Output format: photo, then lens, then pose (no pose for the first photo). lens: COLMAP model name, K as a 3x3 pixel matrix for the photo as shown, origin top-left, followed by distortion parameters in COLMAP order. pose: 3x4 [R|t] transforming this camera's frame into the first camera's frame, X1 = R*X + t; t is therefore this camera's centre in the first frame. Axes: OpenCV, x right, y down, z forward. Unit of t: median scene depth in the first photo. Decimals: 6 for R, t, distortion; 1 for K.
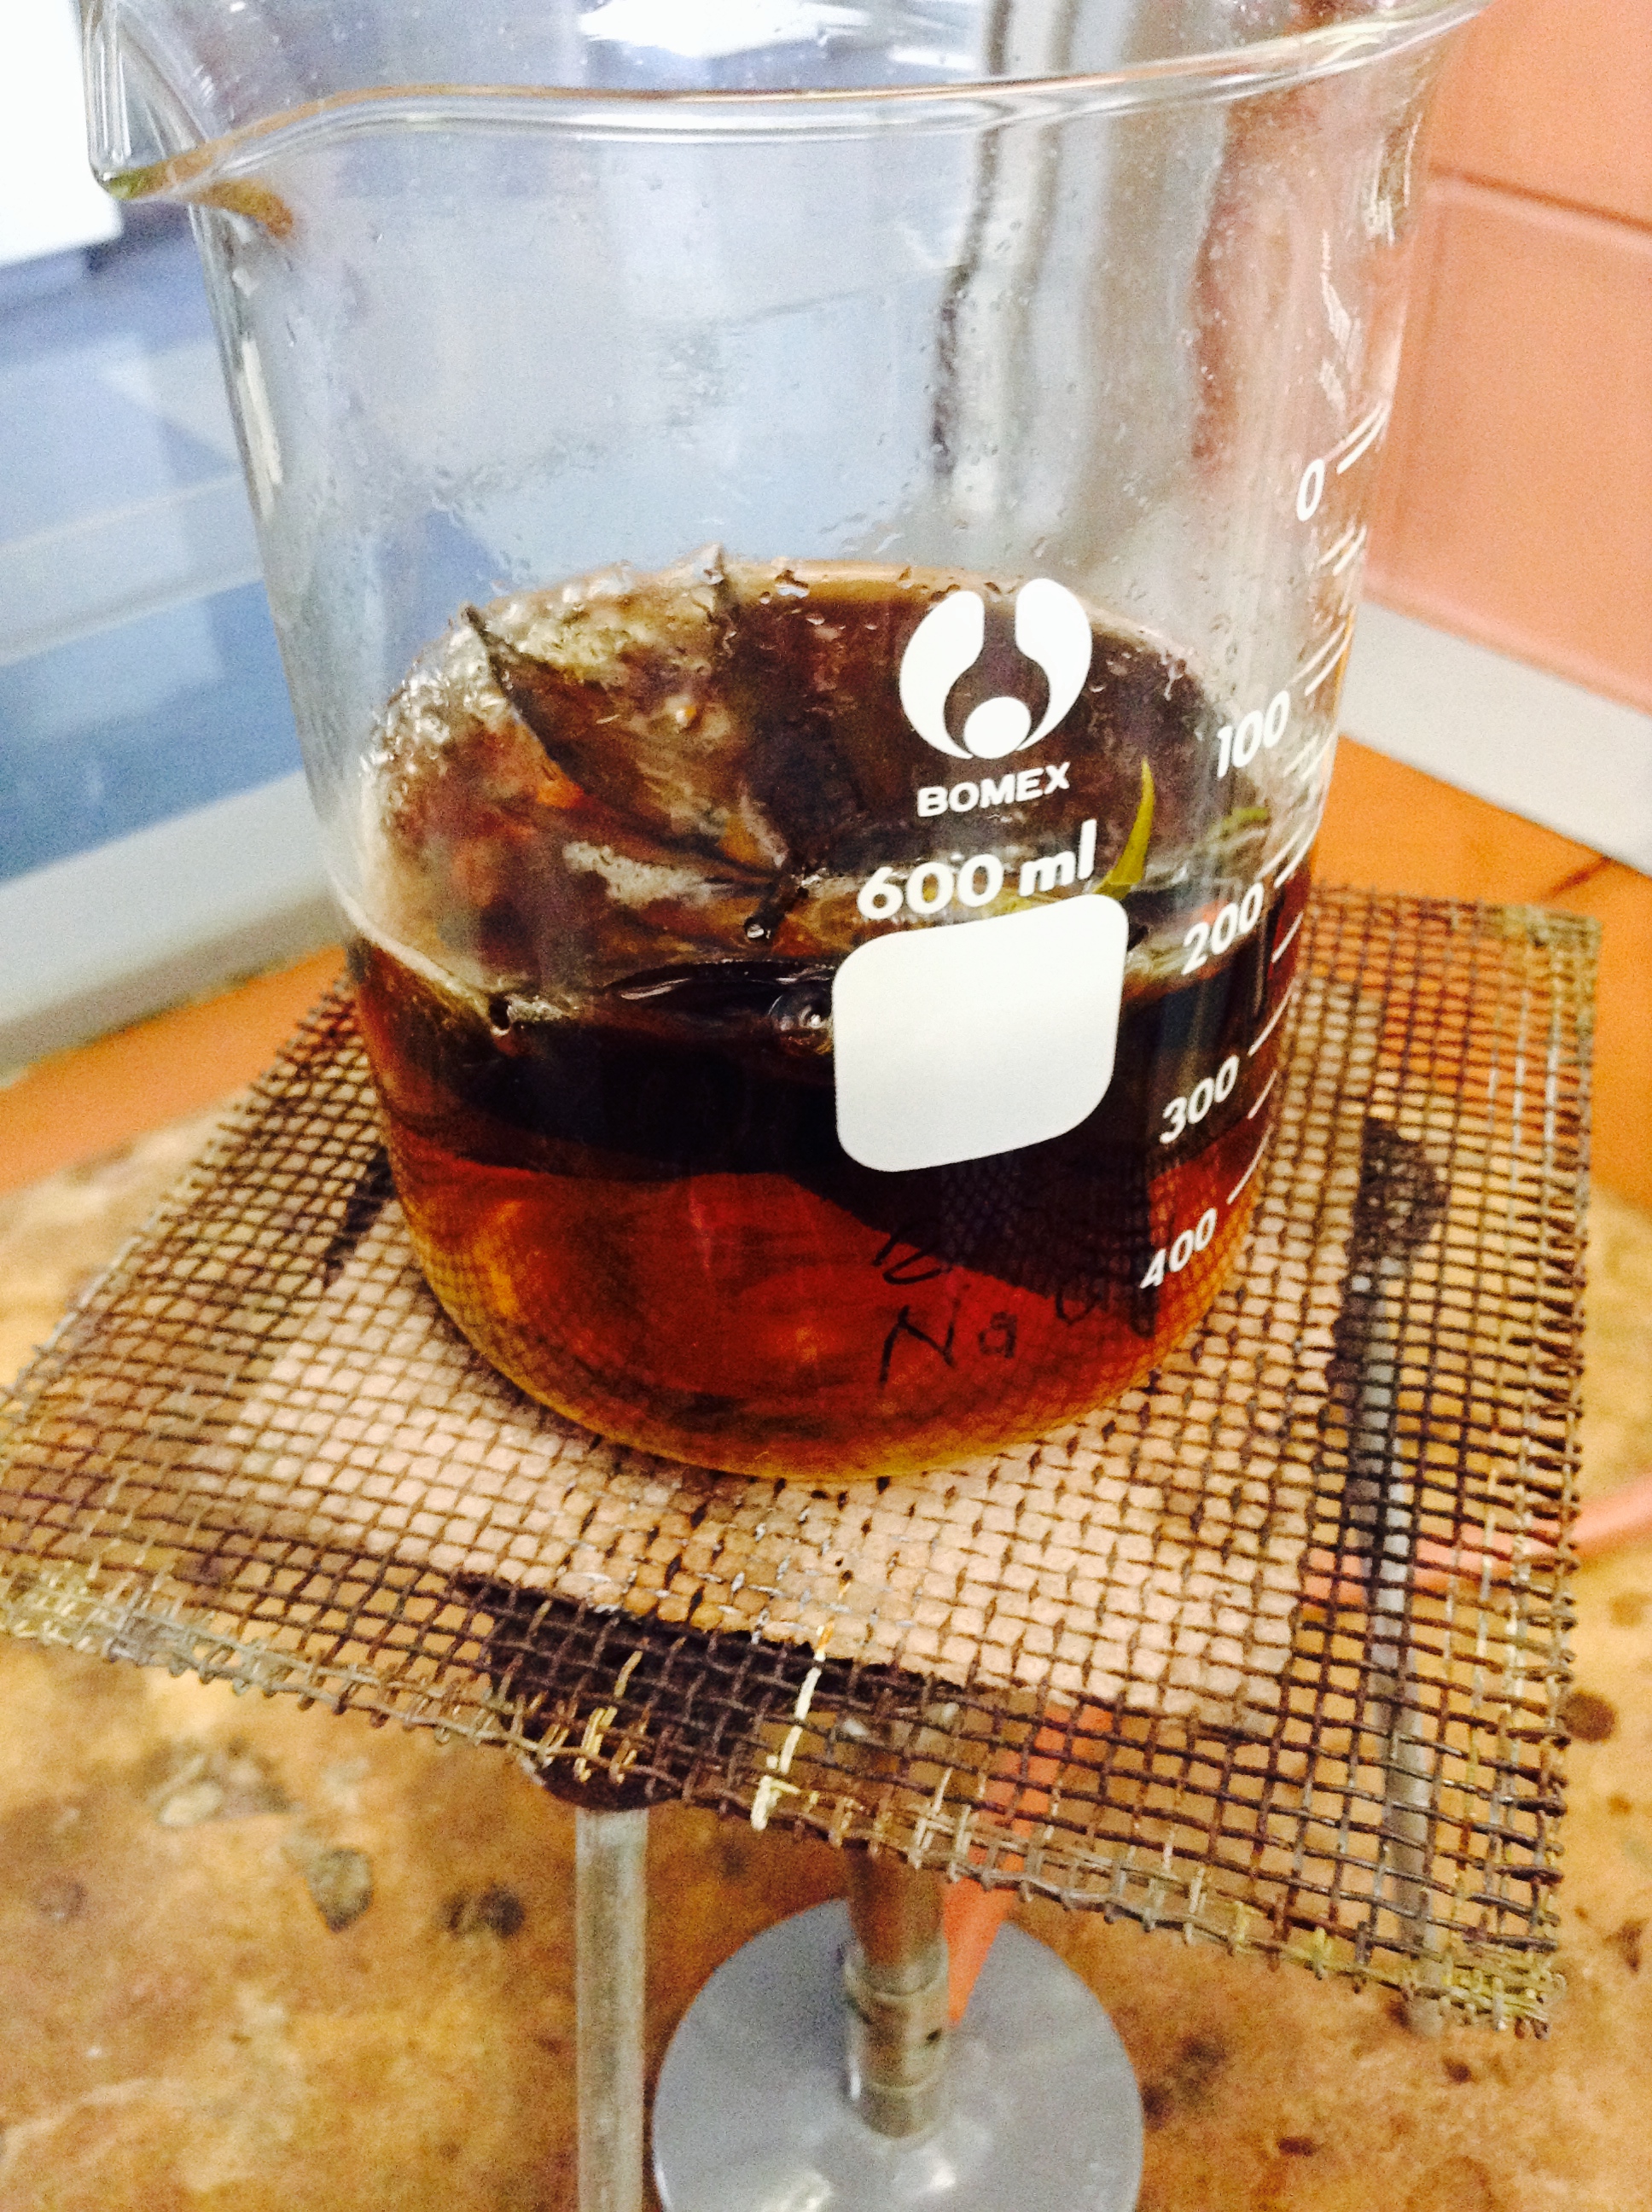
lens RADIAL K [[2278.9, 0, 826.2], [0, 2278.9, 1105.9], [0, 0, 1]] dist [0.022220, 0.000000]
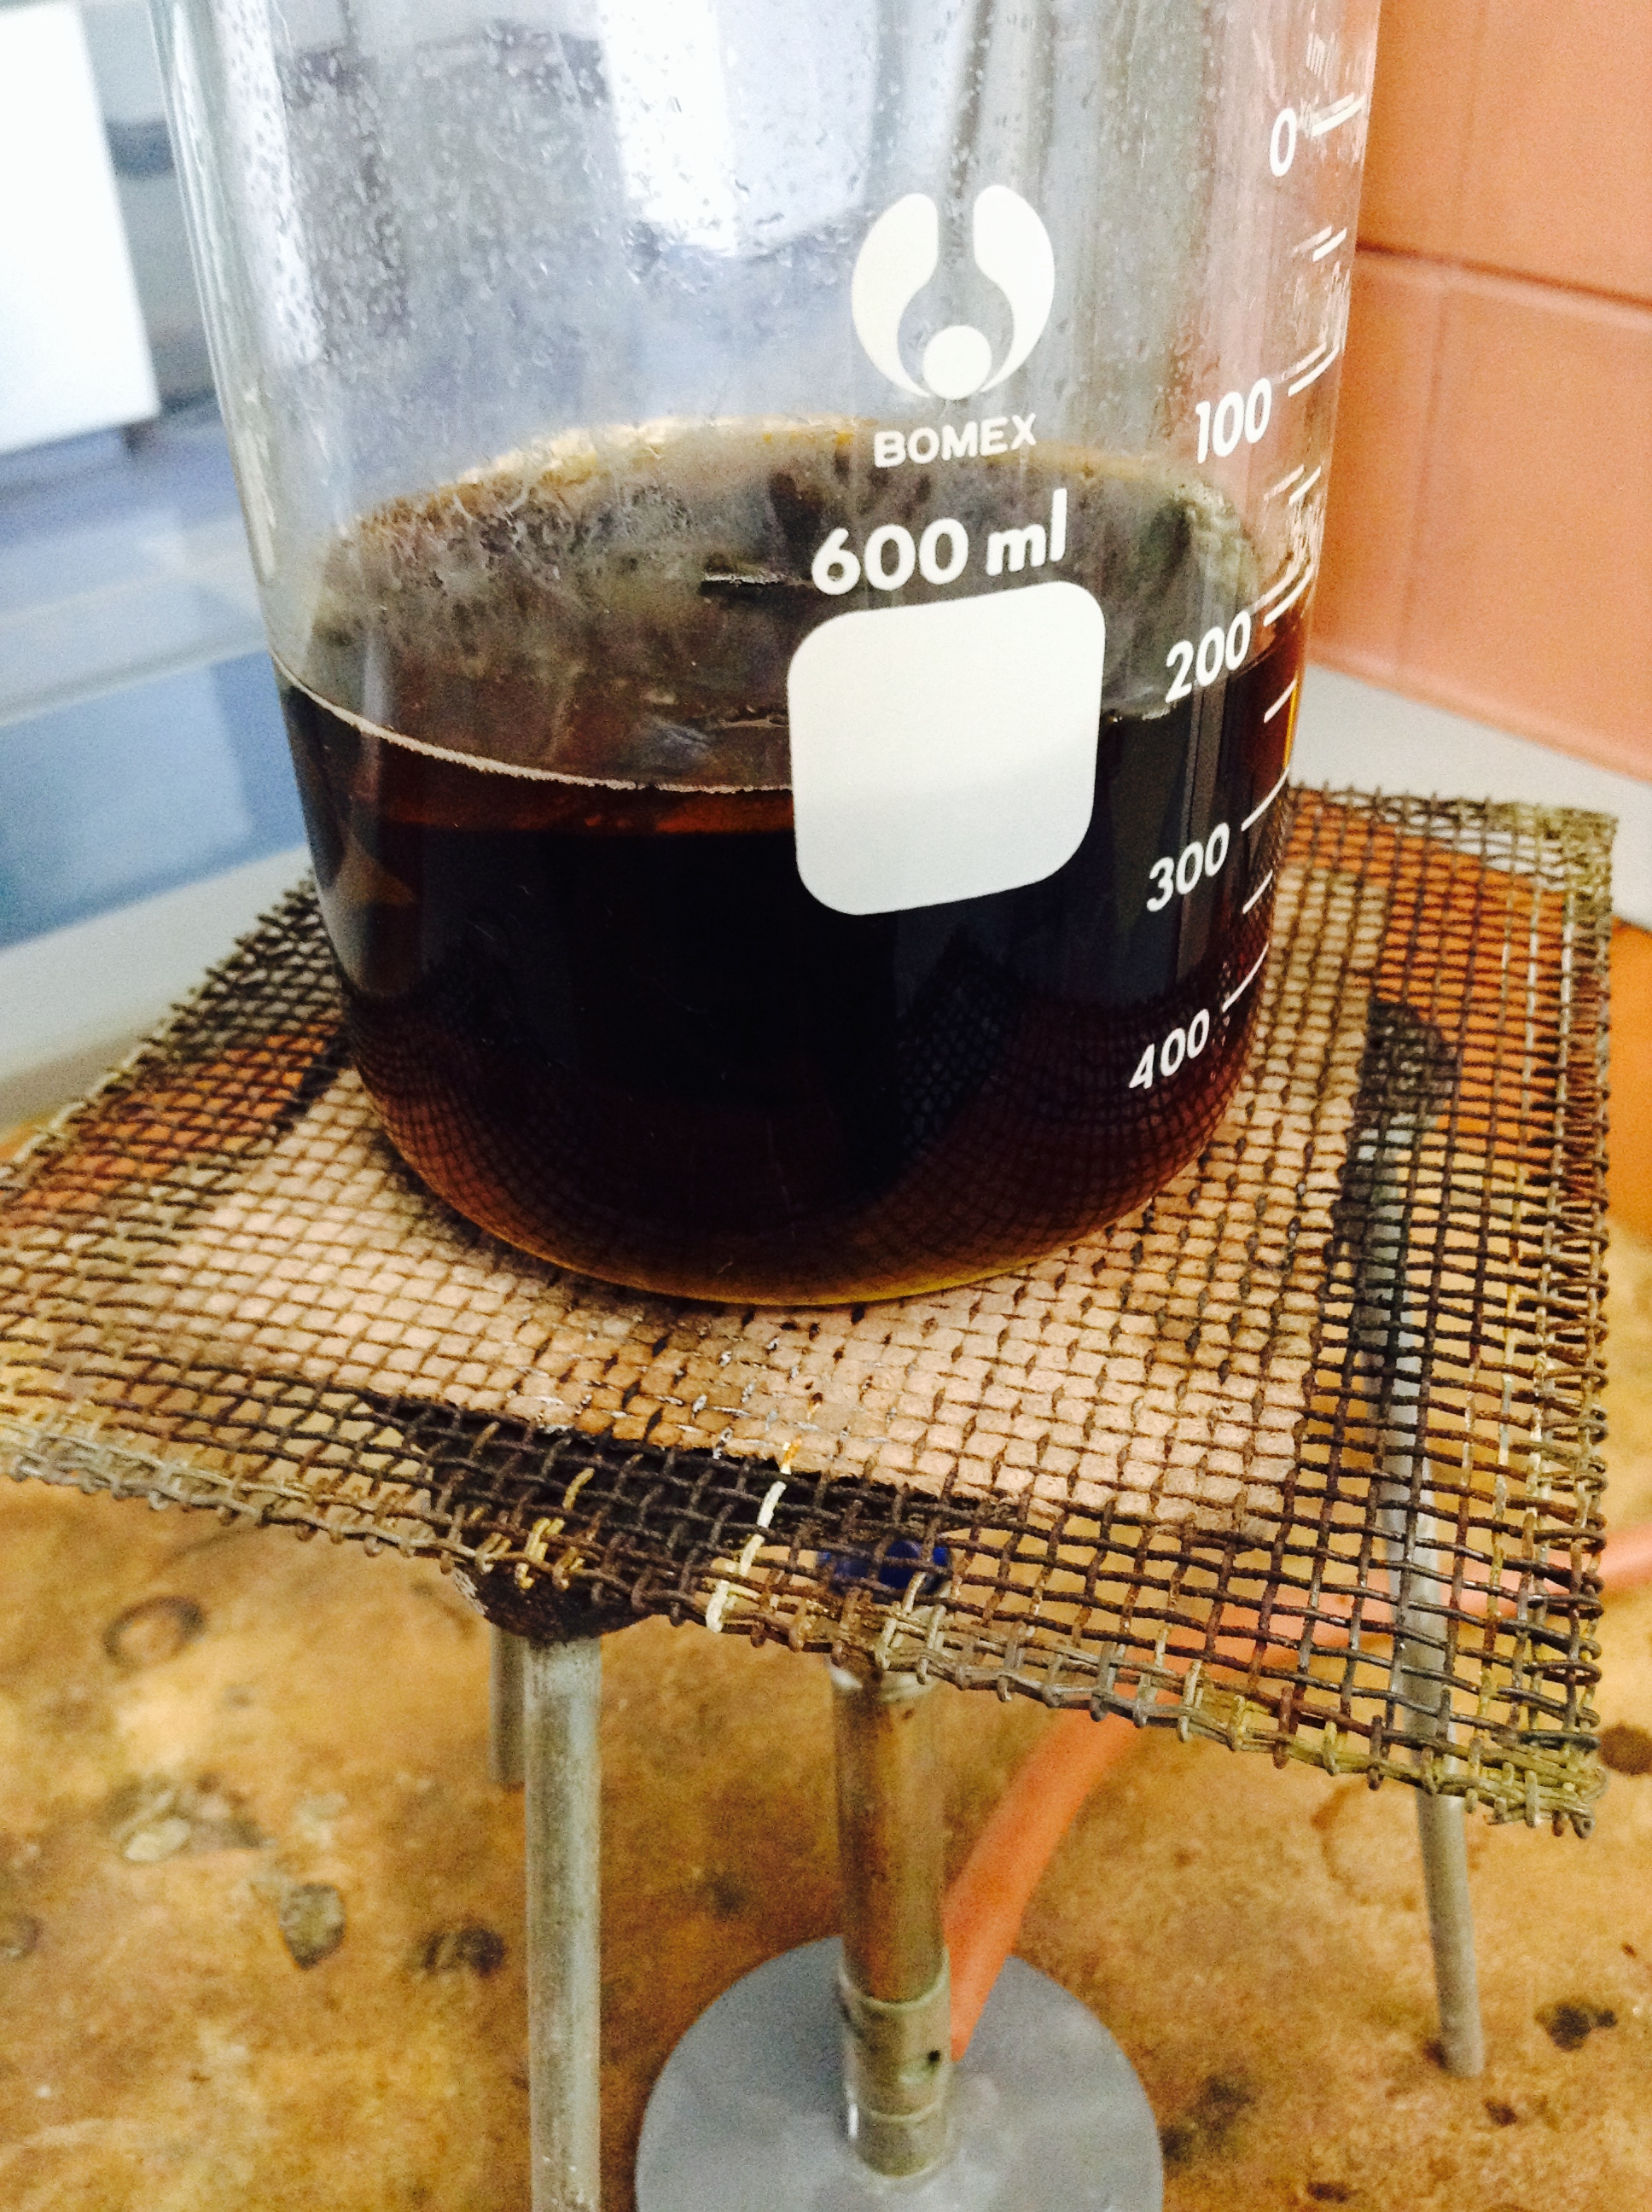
lens RADIAL K [[2278.9, 0, 822.8], [0, 2278.9, 1101.7], [0, 0, 1]] dist [0.022220, 0.000000]
pose [[0.999931, -0.002591, -0.011434, 0.021099], [0.001674, 0.996833, -0.079512, 0.149505], [0.011604, 0.079487, 0.996768, 0.061017]]
